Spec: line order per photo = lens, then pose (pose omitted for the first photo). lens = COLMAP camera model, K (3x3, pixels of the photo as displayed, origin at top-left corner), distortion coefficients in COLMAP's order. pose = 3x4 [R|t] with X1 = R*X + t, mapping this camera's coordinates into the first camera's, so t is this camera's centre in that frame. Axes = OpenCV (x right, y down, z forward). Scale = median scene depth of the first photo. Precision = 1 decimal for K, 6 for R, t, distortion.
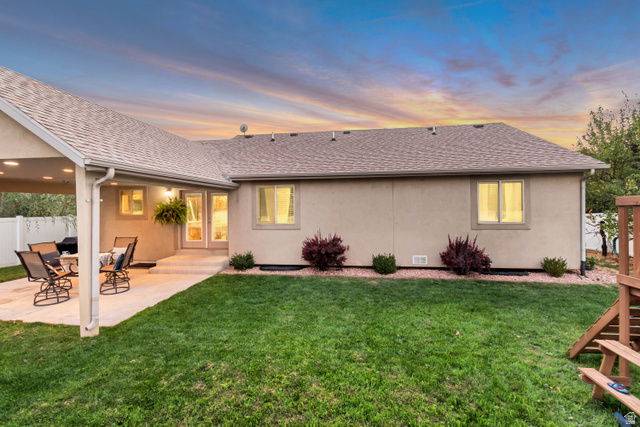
lens RADIAL K [[287.3, 0, 318.8], [0, 287.3, 205.4], [0, 0, 1]] dist [0.001382, -0.000605]
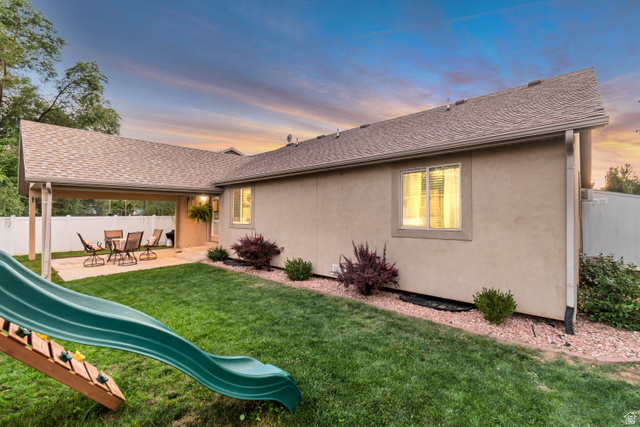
lens RADIAL K [[287.3, 0, 318.8], [0, 287.3, 205.4], [0, 0, 1]] dist [0.001382, -0.000605]
pose [[0.824893, -0.010383, -0.565193, 1.073733], [-0.000476, 0.999818, -0.019061, 0.024865], [0.565288, 0.015993, 0.824738, 0.379551]]
